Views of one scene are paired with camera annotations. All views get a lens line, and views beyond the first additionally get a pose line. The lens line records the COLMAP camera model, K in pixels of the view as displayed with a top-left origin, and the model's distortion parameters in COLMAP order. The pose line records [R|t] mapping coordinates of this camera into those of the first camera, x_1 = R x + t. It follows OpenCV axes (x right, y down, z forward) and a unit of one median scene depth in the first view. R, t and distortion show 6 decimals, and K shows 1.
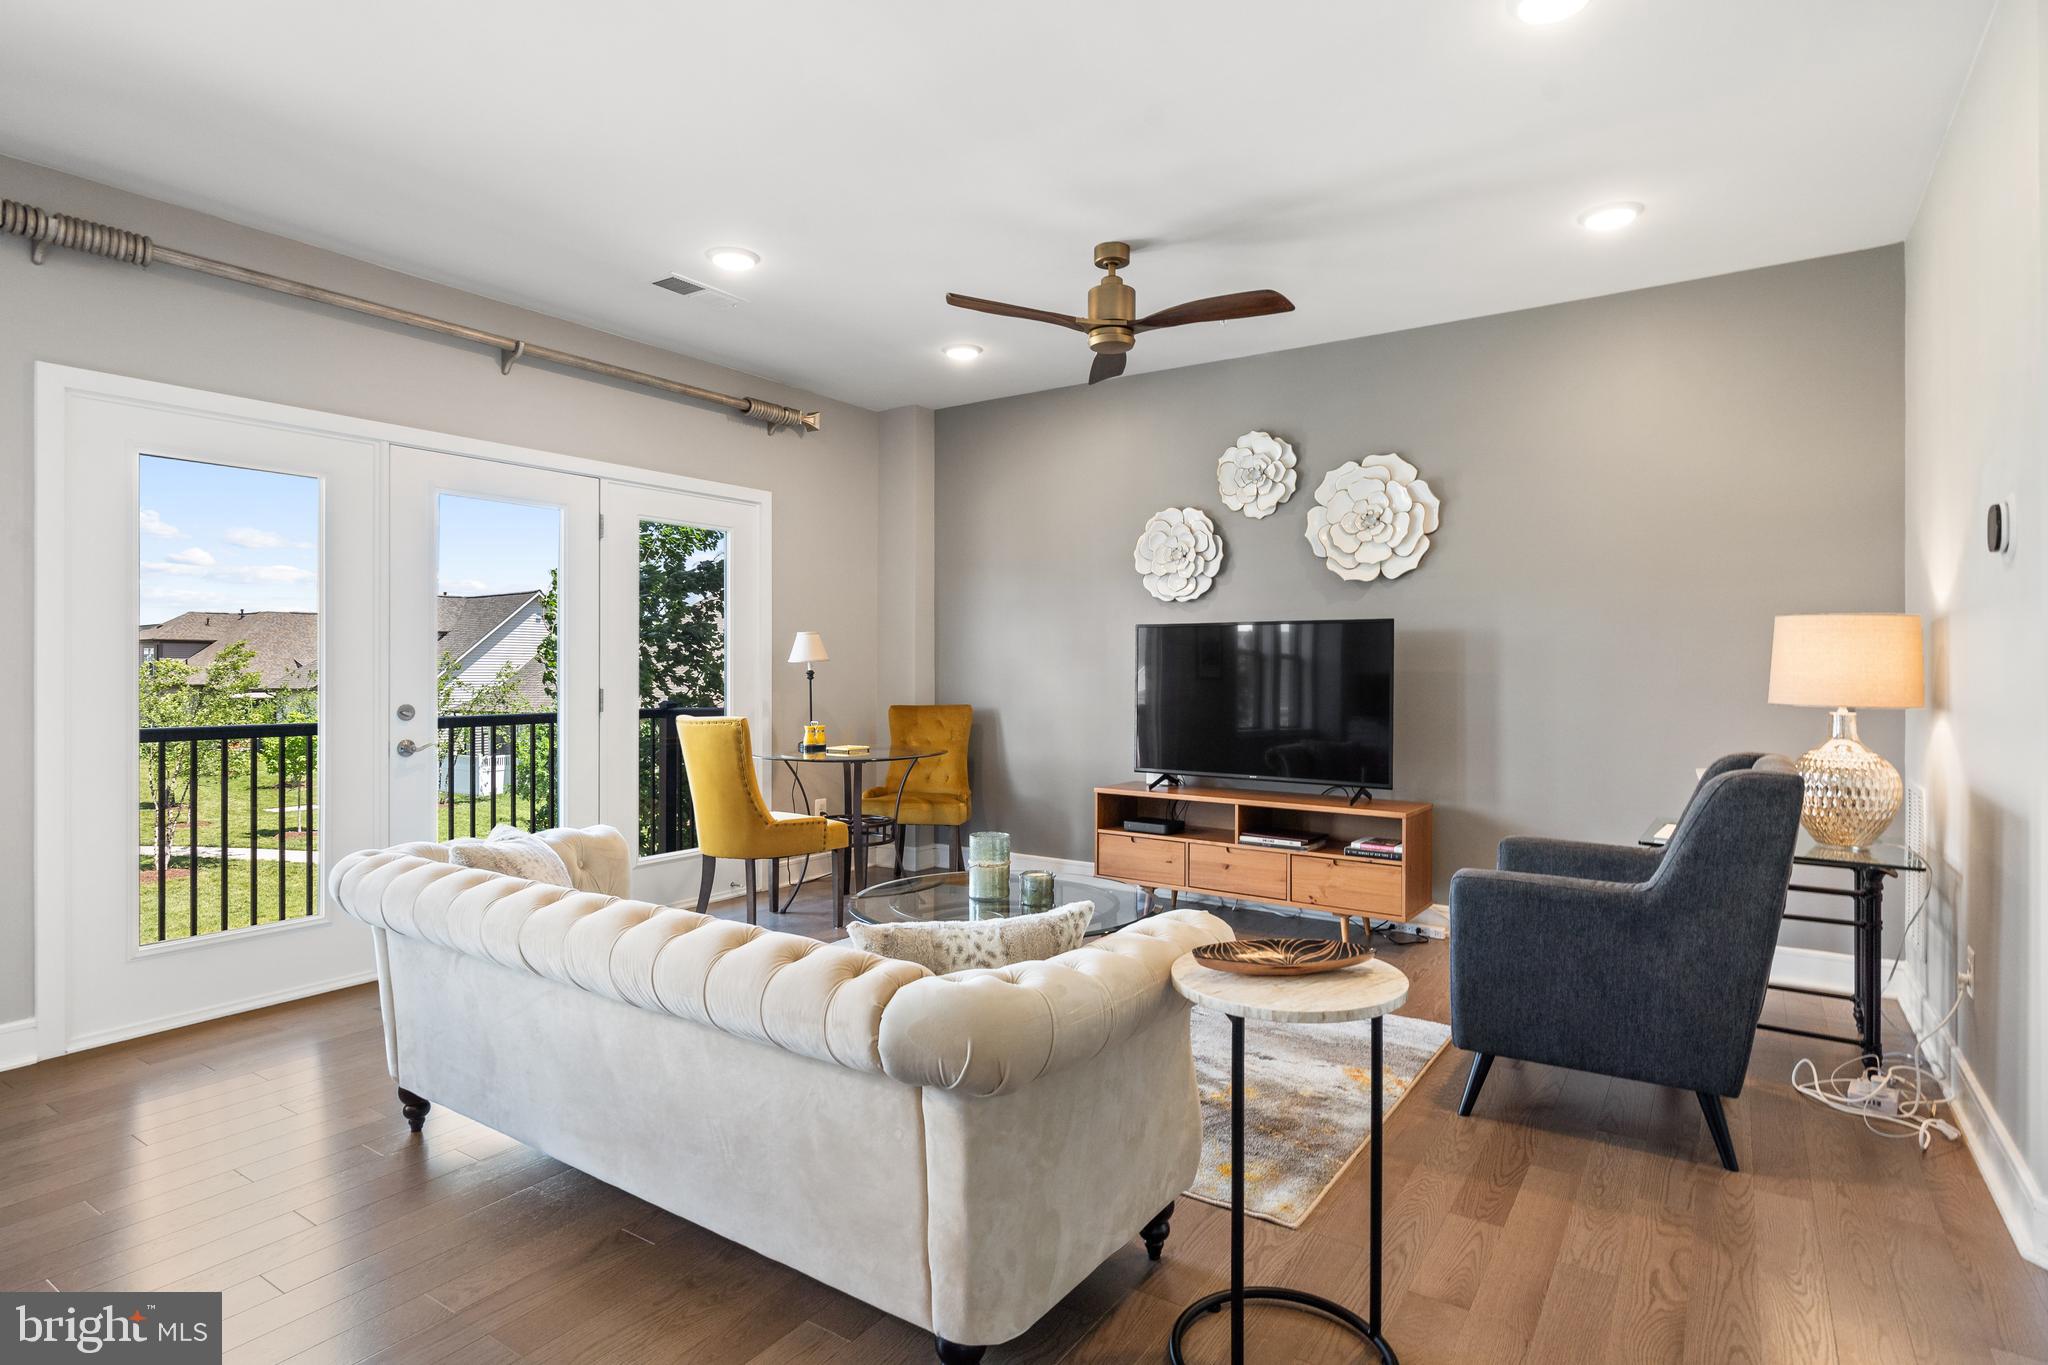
lens RADIAL K [[1070.0, 0, 1017.2], [0, 1070.0, 658.7], [0, 0, 1]] dist [-0.004233, 0.003456]
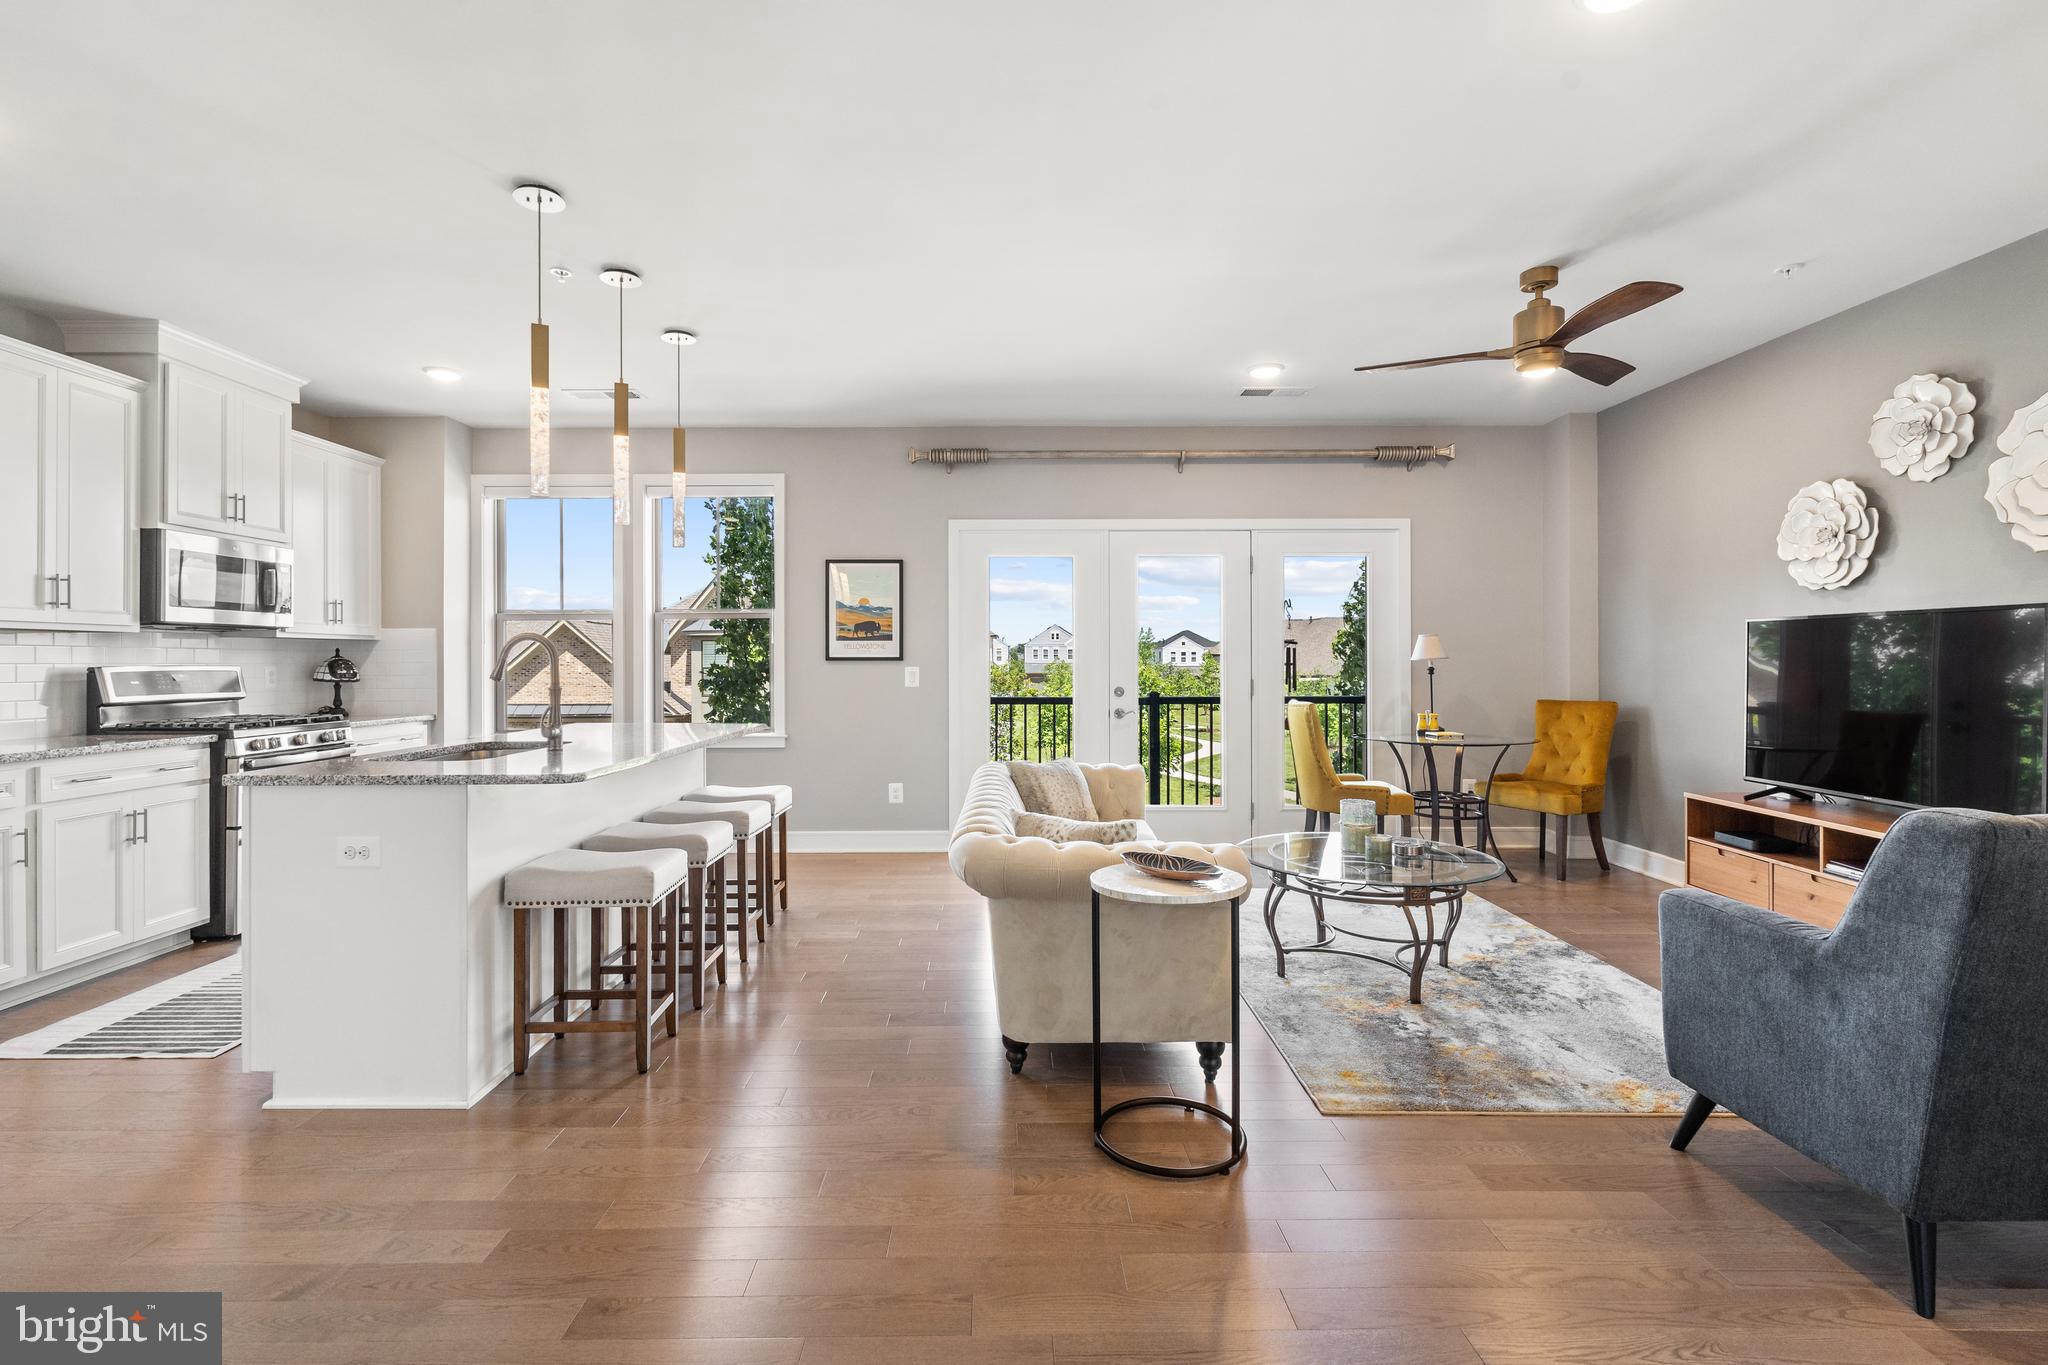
lens RADIAL K [[928.3, 0, 1004.4], [0, 928.3, 655.9], [0, 0, 1]] dist [-0.000745, -0.000460]
pose [[0.568566, -0.003967, -0.822628, 0.470429], [0.008692, 0.999962, 0.001185, -0.007625], [0.822592, -0.007824, 0.568579, 0.032719]]
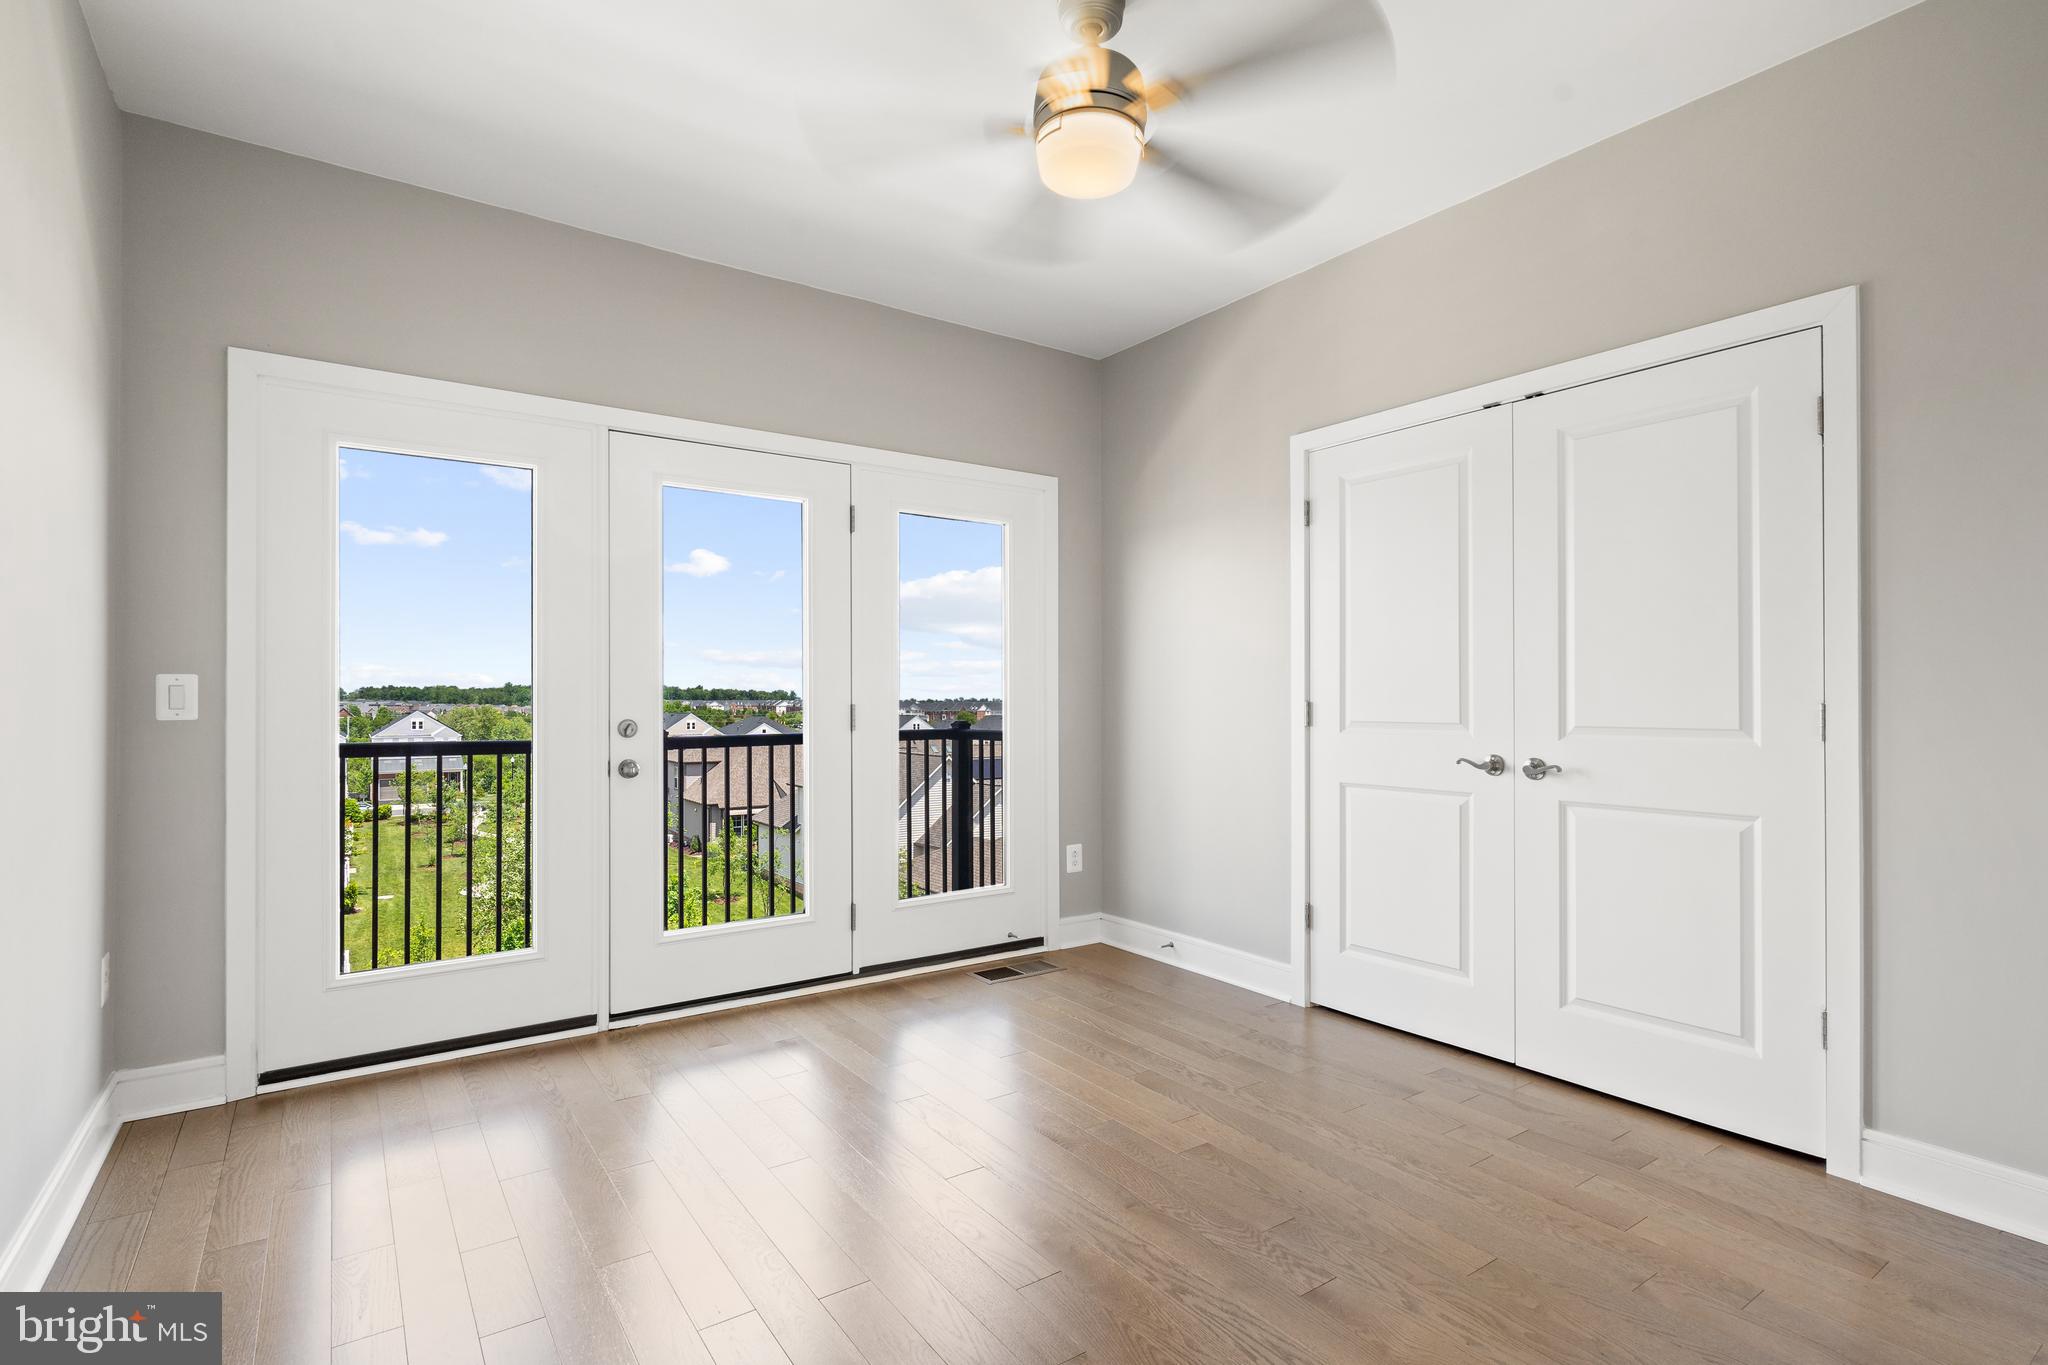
lens RADIAL K [[984.5, 0, 1032.8], [0, 984.5, 689.3], [0, 0, 1]] dist [-0.001296, -0.001841]
pose [[0.941893, -0.000612, -0.335911, 0.023820], [0.001814, 0.999993, 0.003264, 0.014071], [0.335907, -0.003684, 0.941888, 0.310450]]
